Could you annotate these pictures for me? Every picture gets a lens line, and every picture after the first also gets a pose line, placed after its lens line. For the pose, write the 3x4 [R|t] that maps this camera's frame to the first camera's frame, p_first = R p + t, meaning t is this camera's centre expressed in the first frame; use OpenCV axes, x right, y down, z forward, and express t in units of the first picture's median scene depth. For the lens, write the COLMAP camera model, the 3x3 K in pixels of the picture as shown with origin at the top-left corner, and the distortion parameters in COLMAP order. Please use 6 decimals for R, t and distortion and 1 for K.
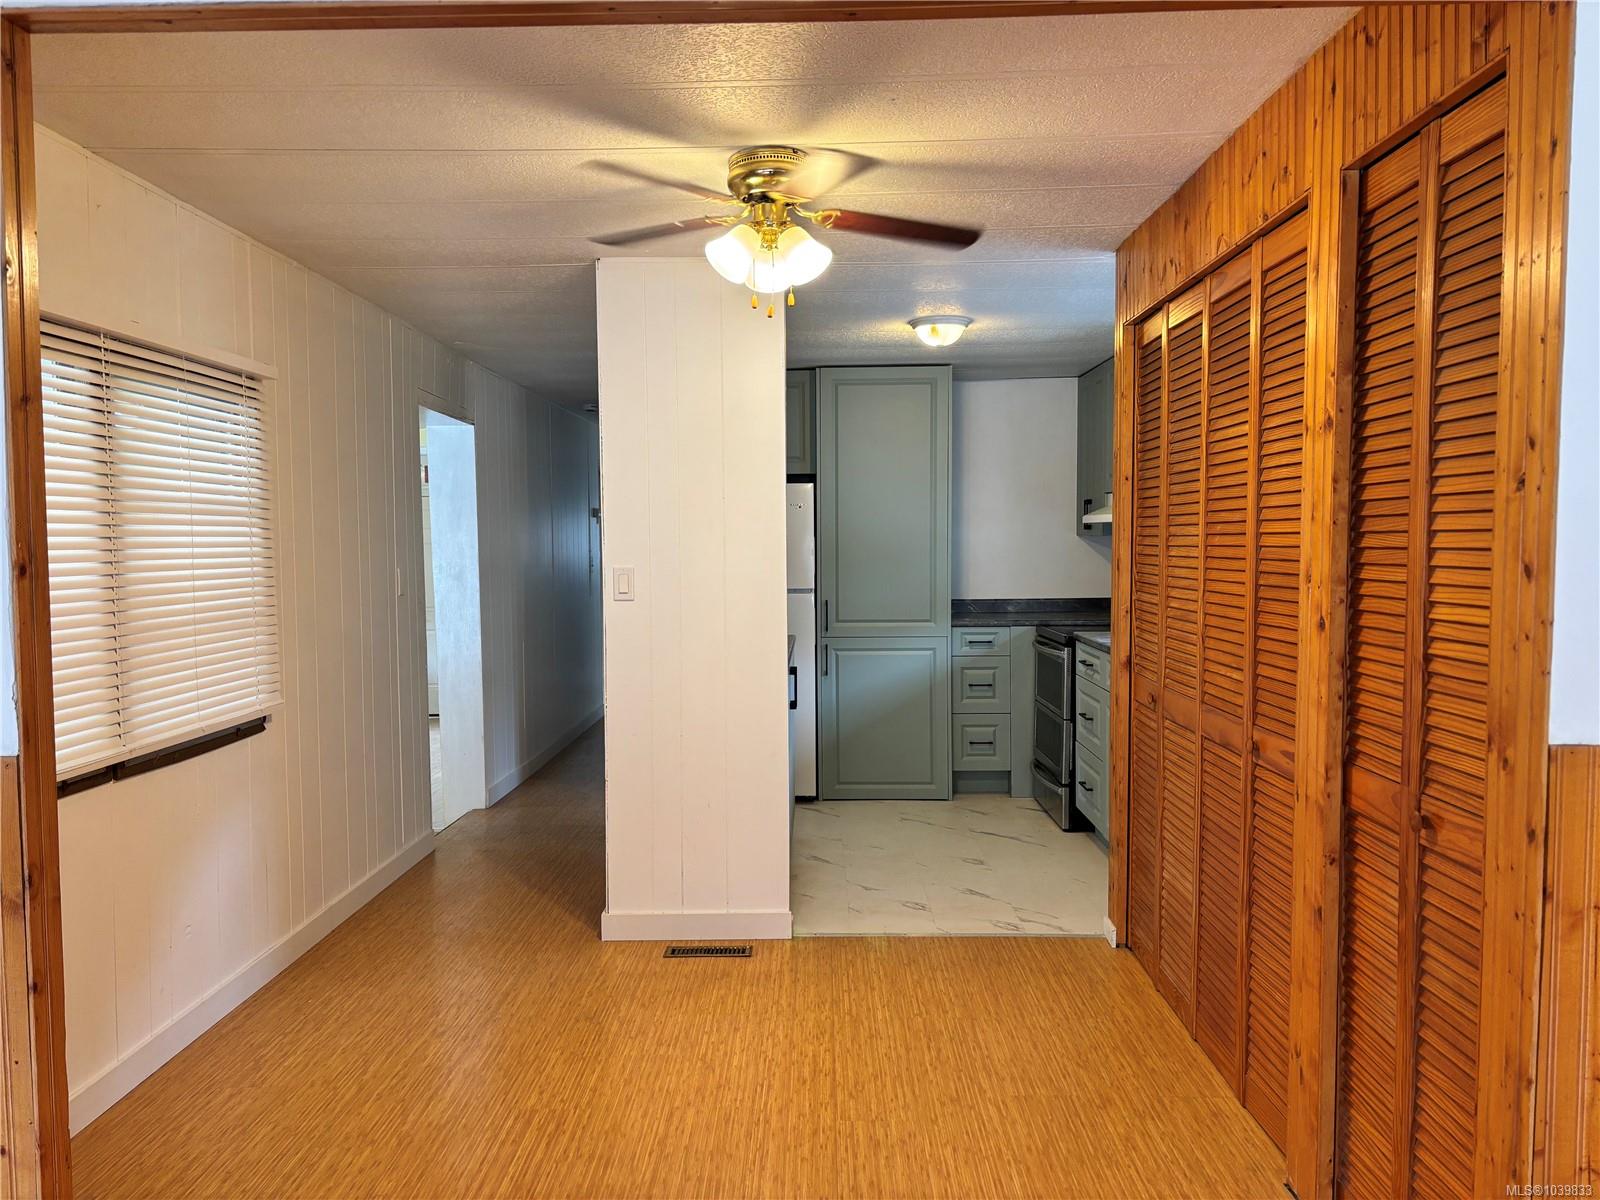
lens RADIAL K [[1216.0, 0, 799.0], [0, 1216.0, 598.8], [0, 0, 1]] dist [0.059092, -0.048217]
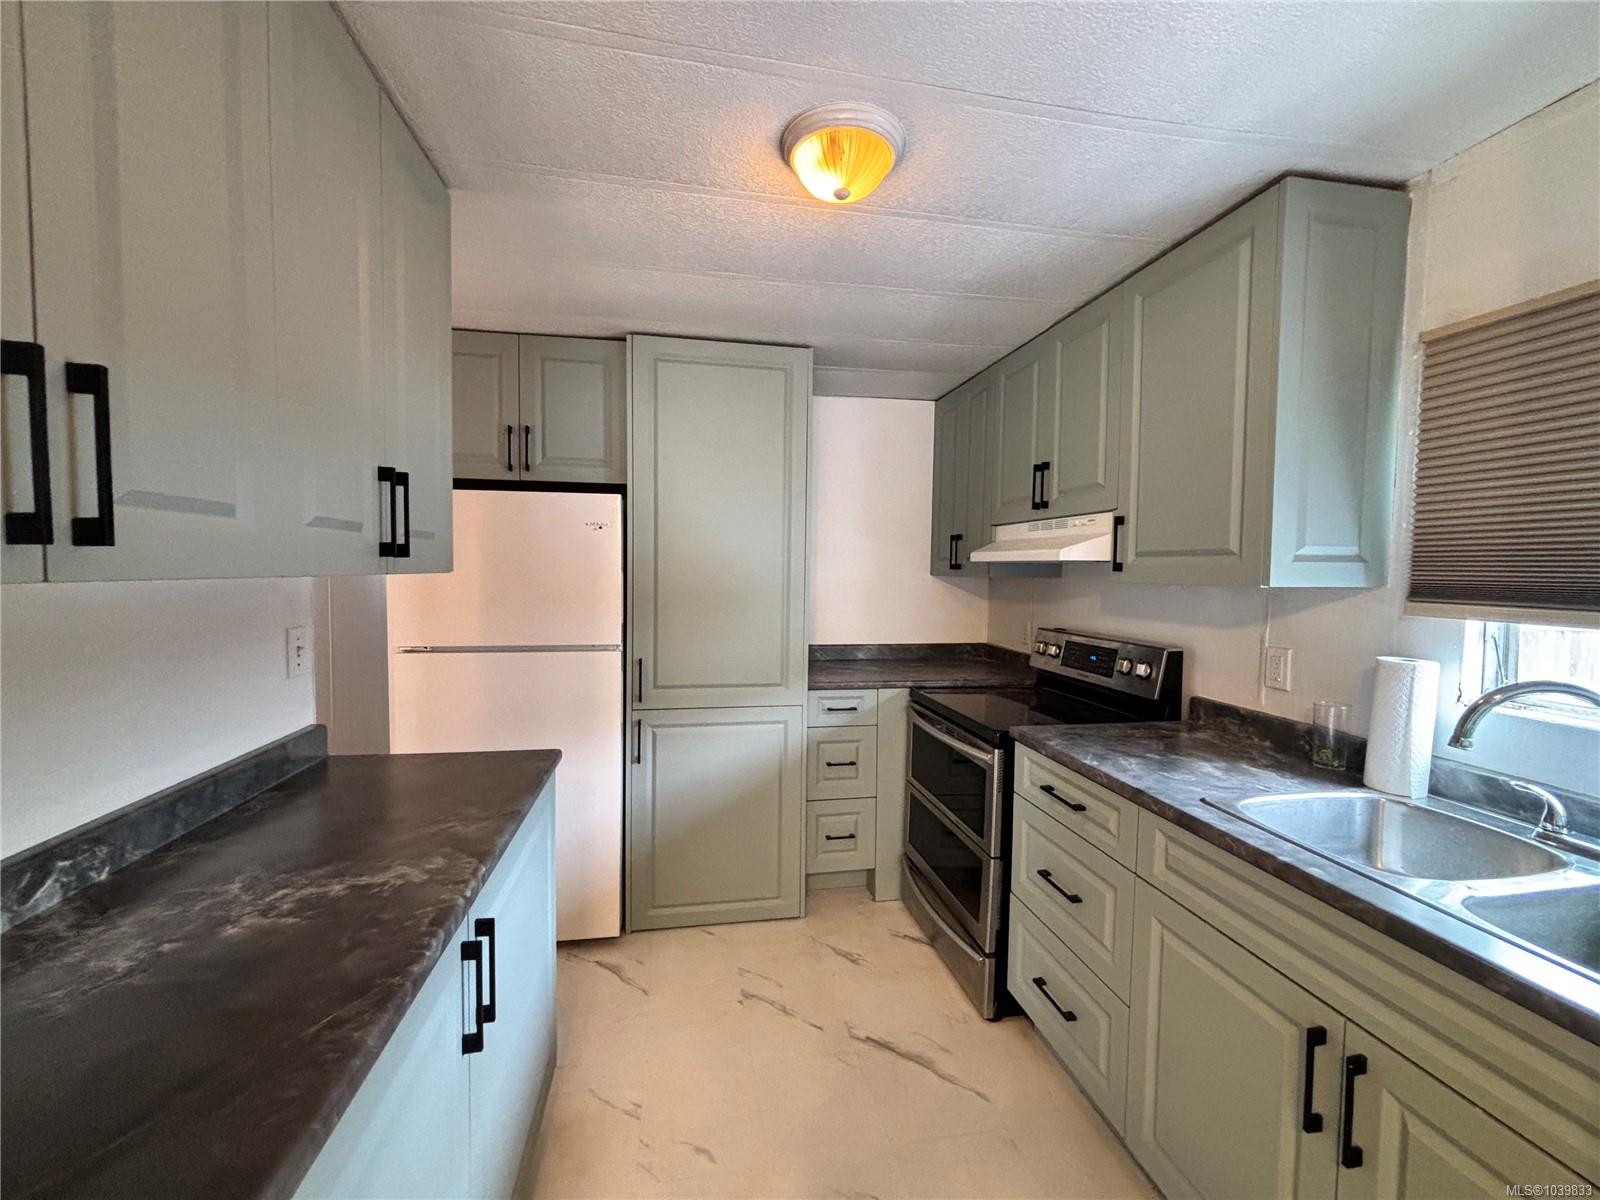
lens RADIAL K [[652.3, 0, 796.0], [0, 652.3, 602.0], [0, 0, 1]] dist [0.001075, 0.001127]
pose [[0.981651, 0.010604, 0.190389, 0.039297], [-0.011020, 0.999939, 0.001122, -0.034331], [-0.190365, -0.003199, 0.981708, 0.596519]]
